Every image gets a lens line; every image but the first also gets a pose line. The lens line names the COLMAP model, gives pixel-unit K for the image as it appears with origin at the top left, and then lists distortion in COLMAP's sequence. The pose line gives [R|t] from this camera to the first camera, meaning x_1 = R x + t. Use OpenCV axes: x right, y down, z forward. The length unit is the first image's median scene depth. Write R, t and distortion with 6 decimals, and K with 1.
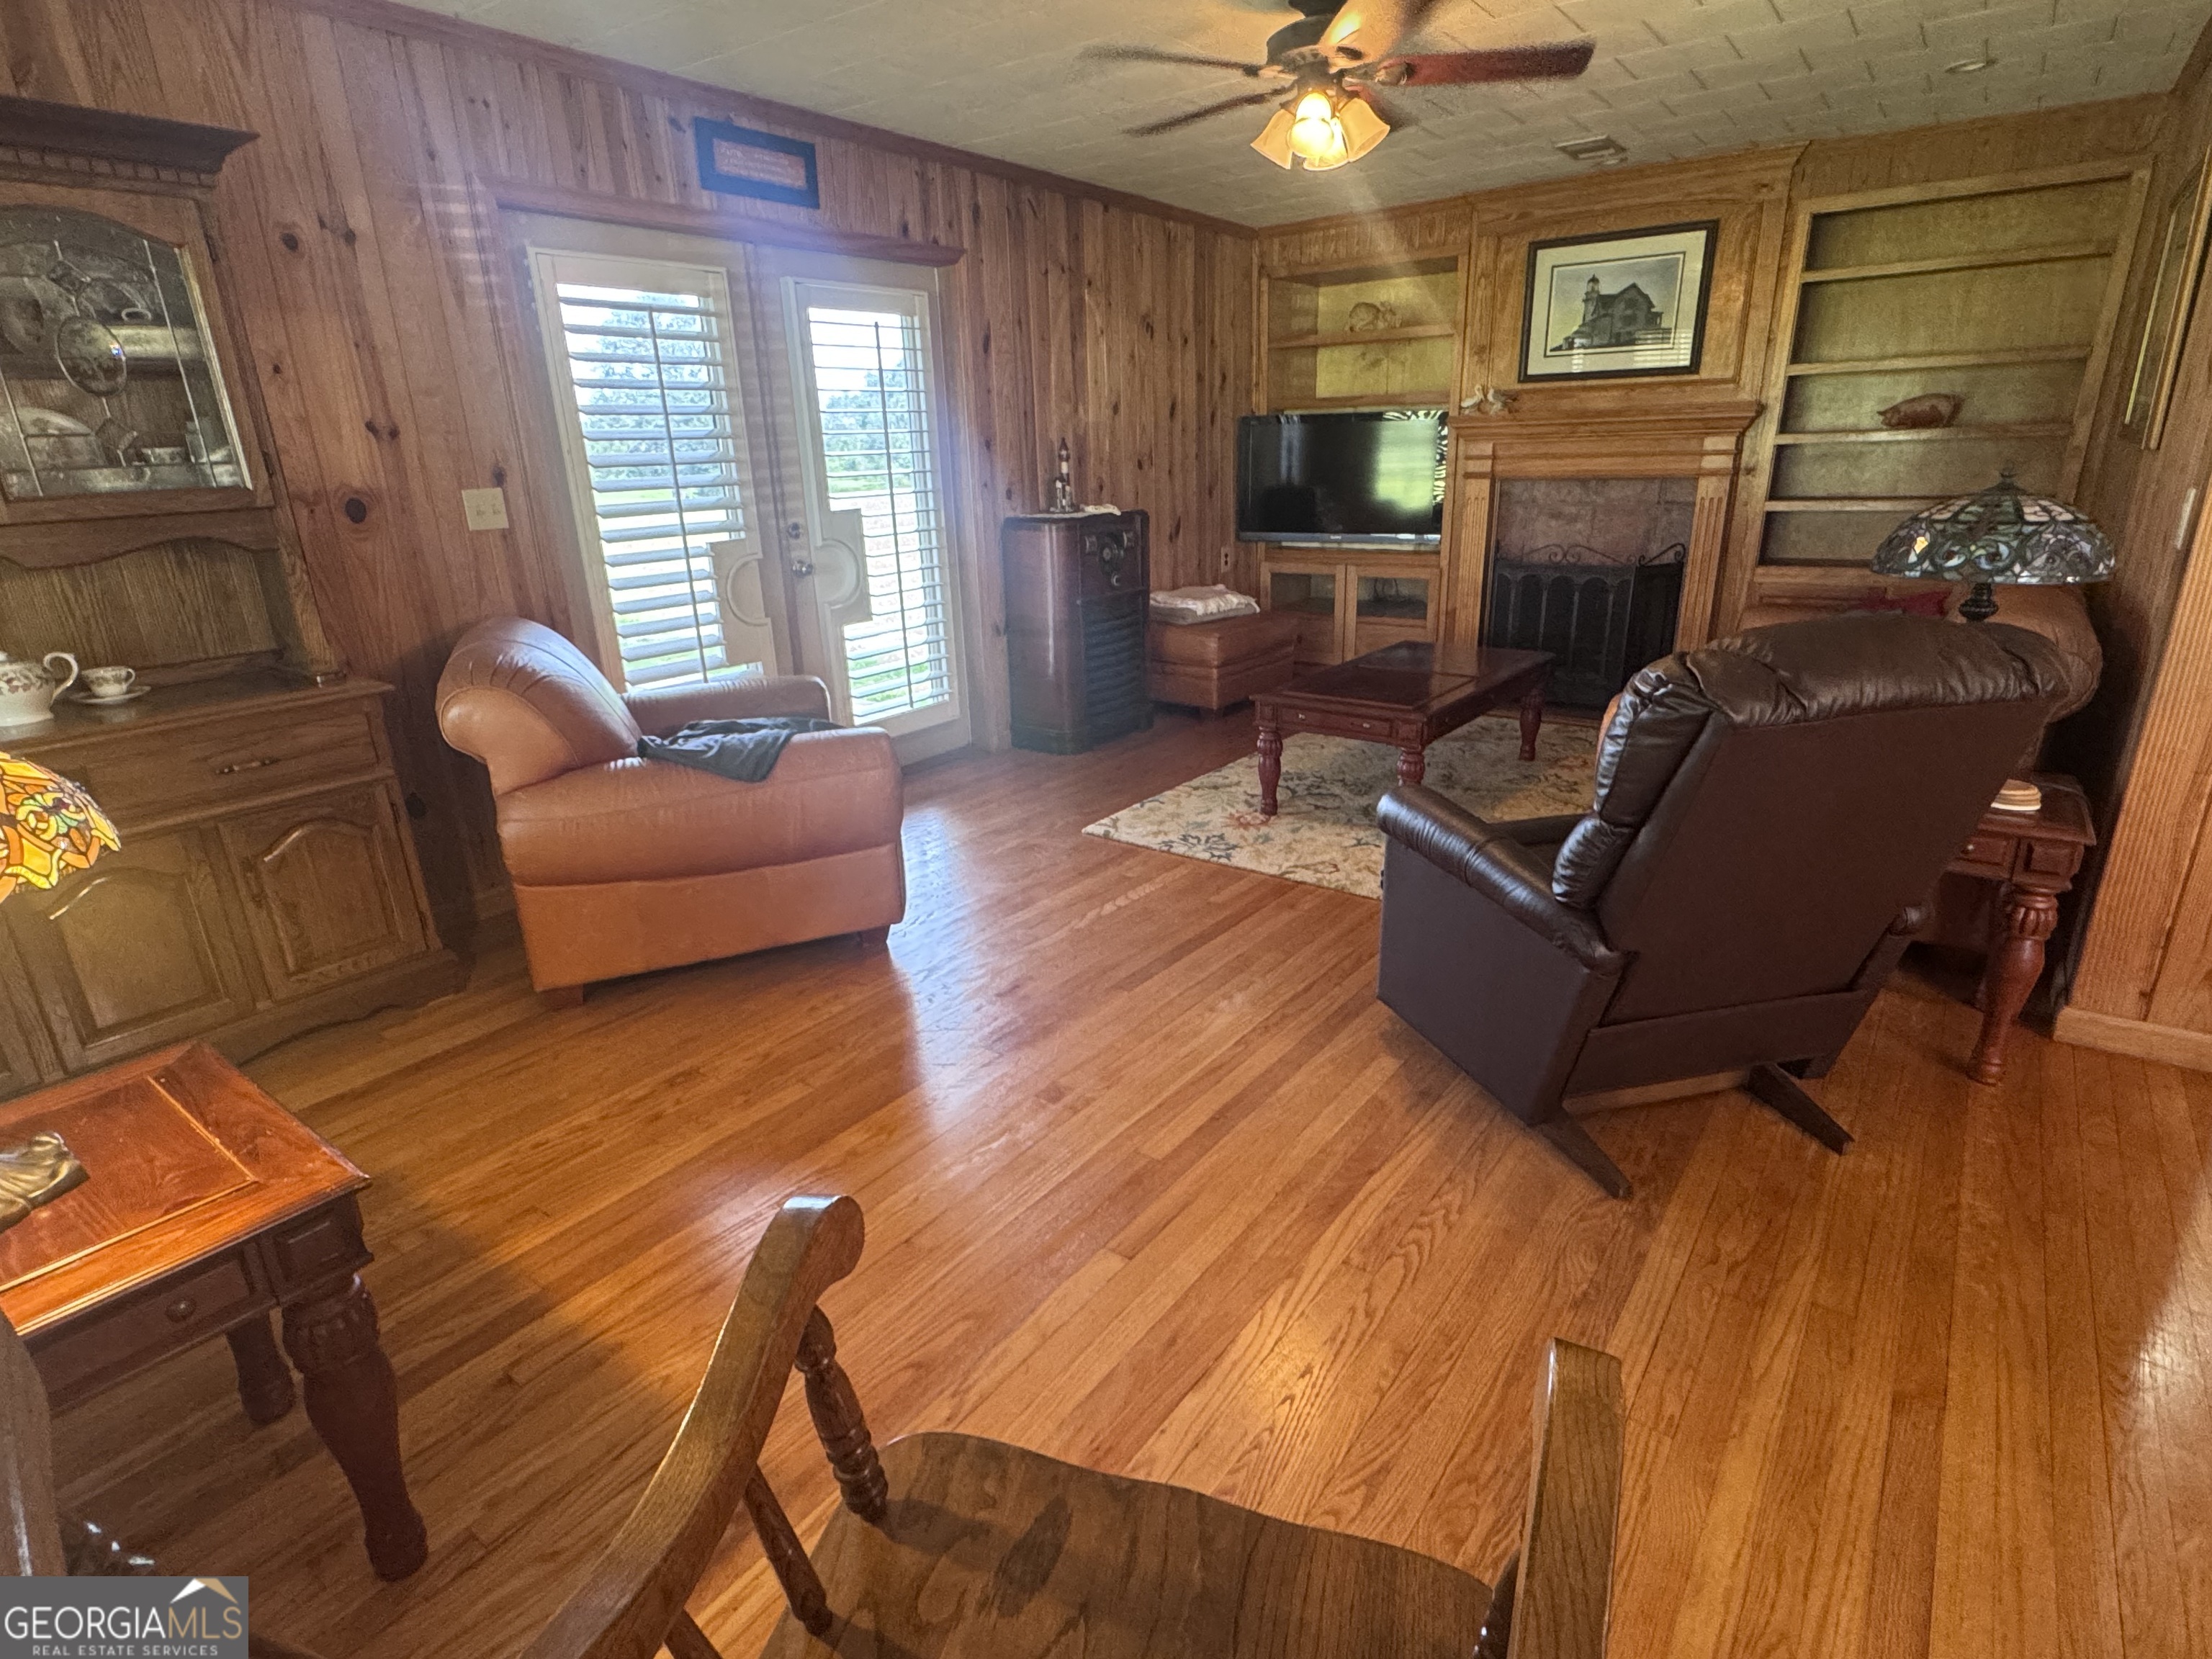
lens RADIAL K [[1135.5, 0, 1106.0], [0, 1135.5, 829.5], [0, 0, 1]] dist [-0.009452, 0.003679]
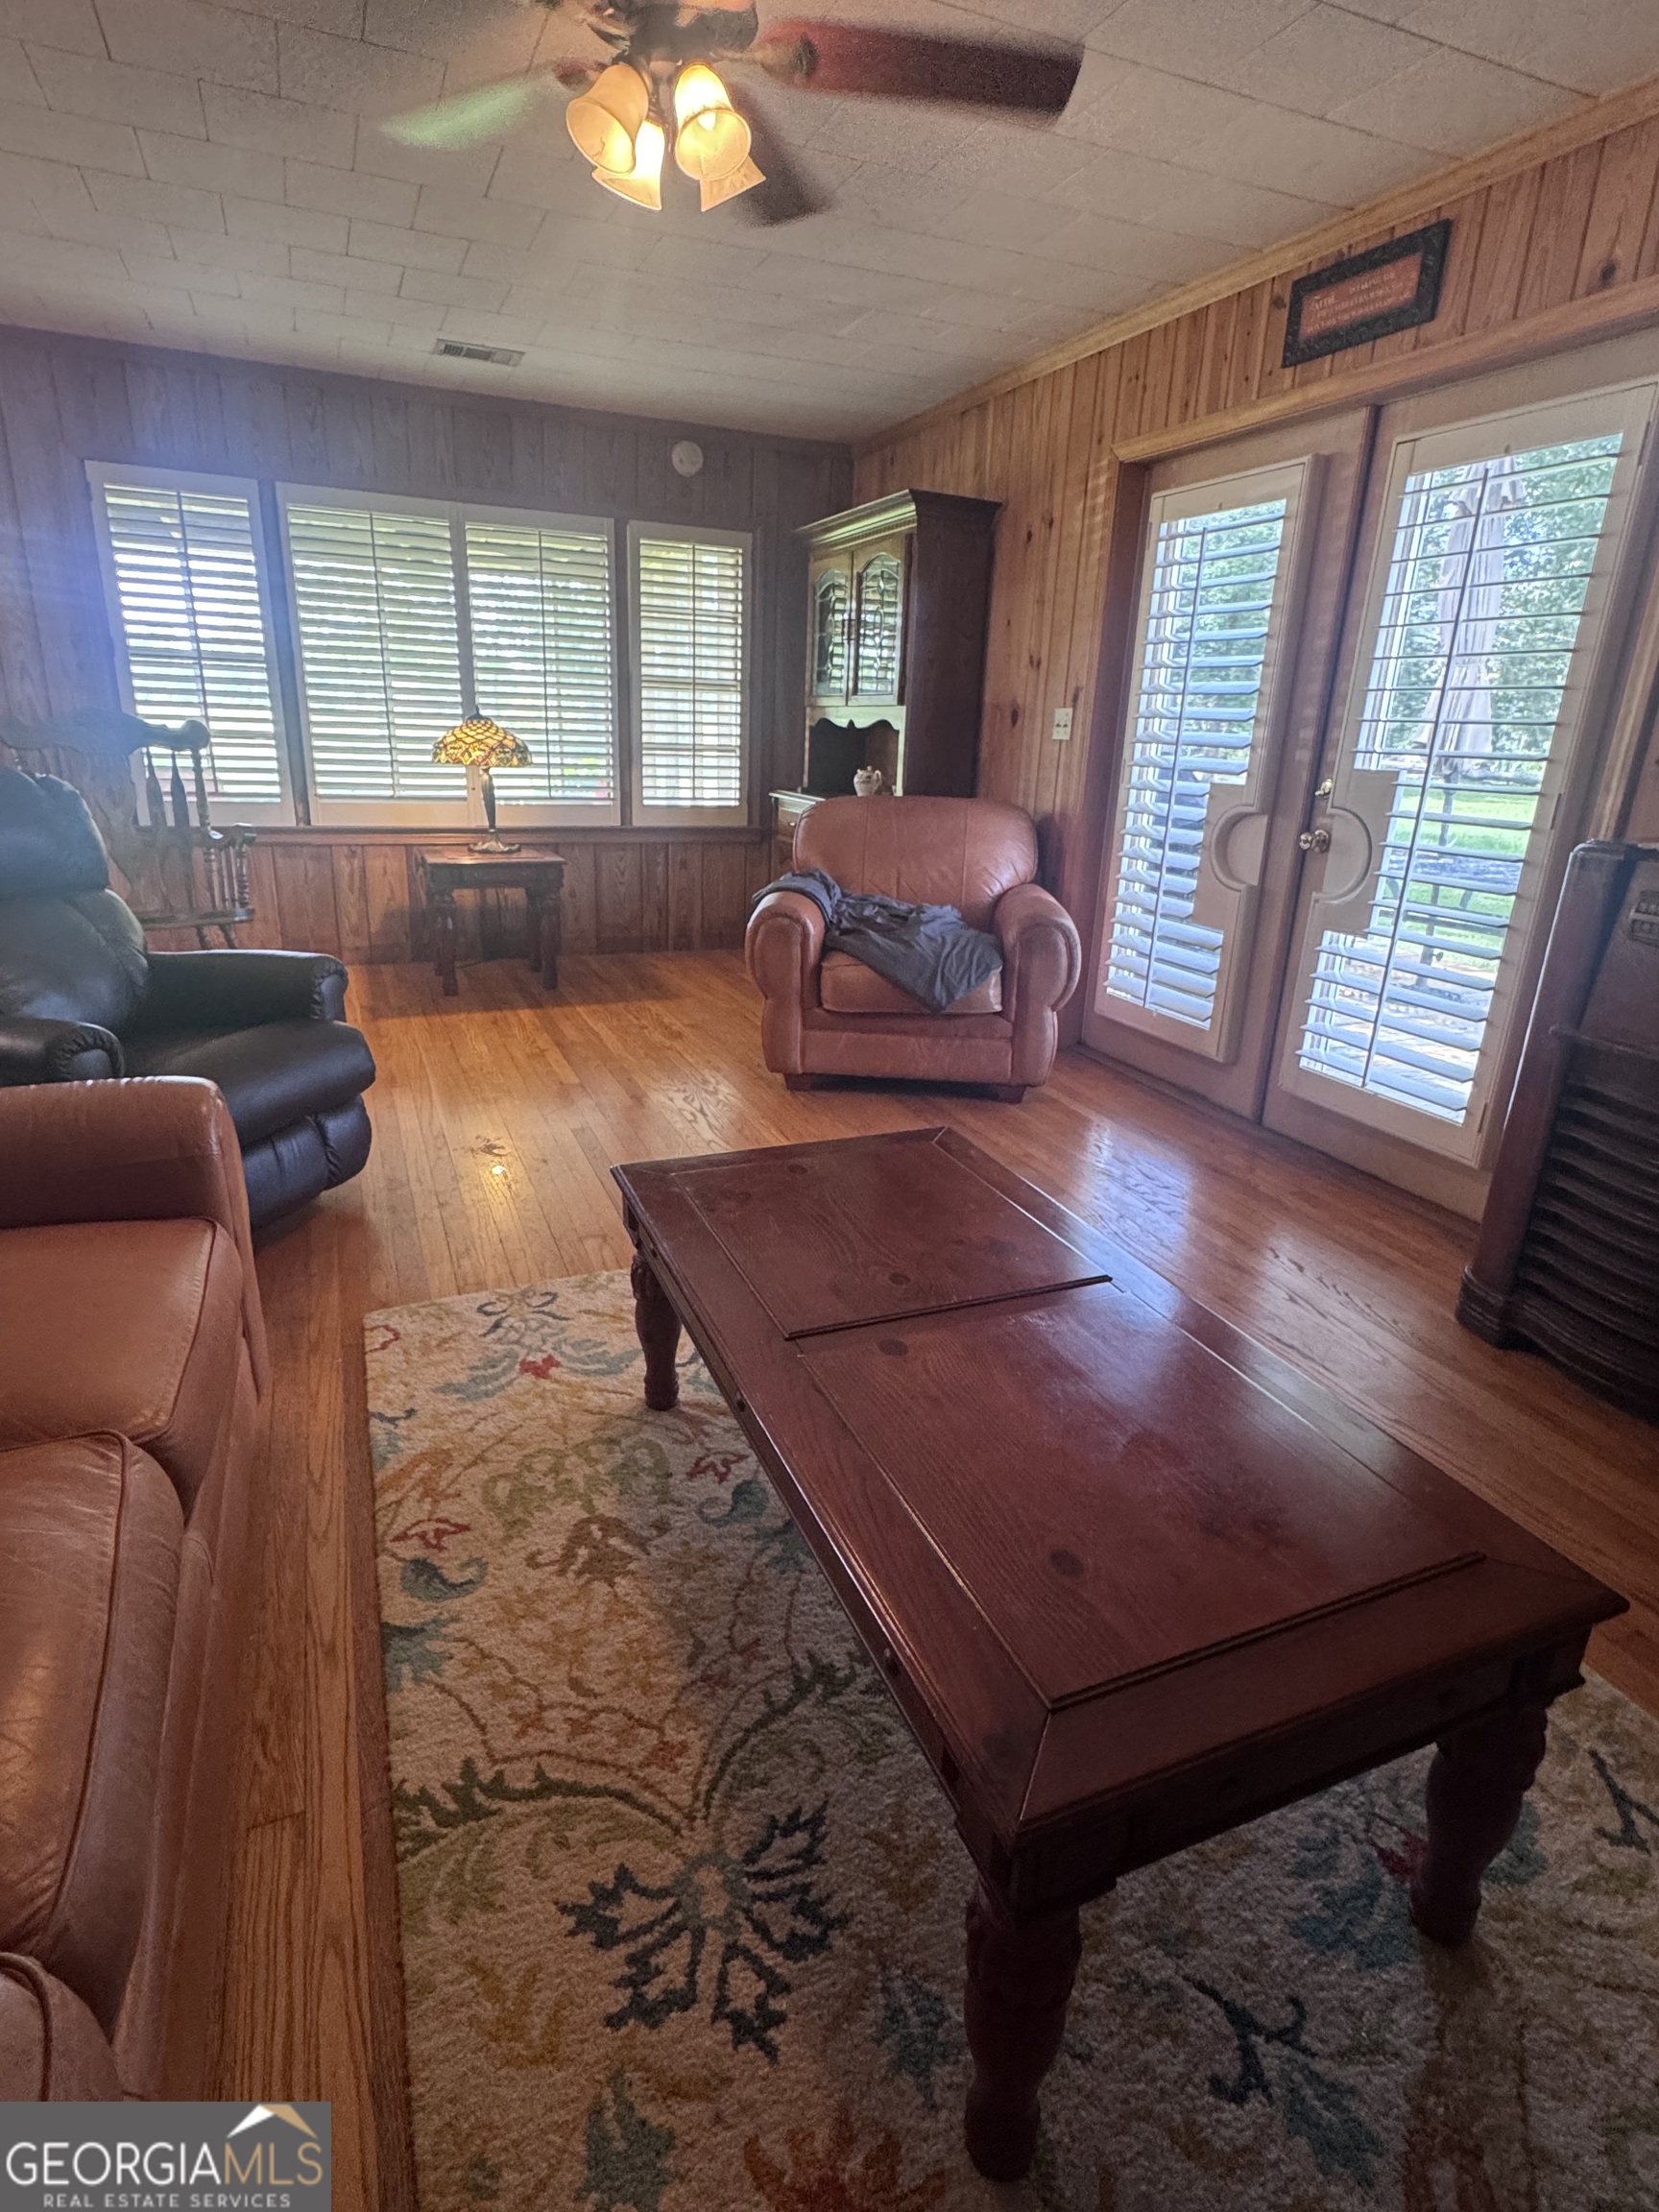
lens RADIAL K [[1135.5, 0, 829.5], [0, 1135.5, 1106.0], [0, 0, 1]] dist [-0.009452, 0.003679]
pose [[-0.496611, 0.294537, -0.816471, 0.654162], [-0.297335, 0.826021, 0.478833, -0.404096], [0.815456, 0.480559, -0.322636, 1.232566]]
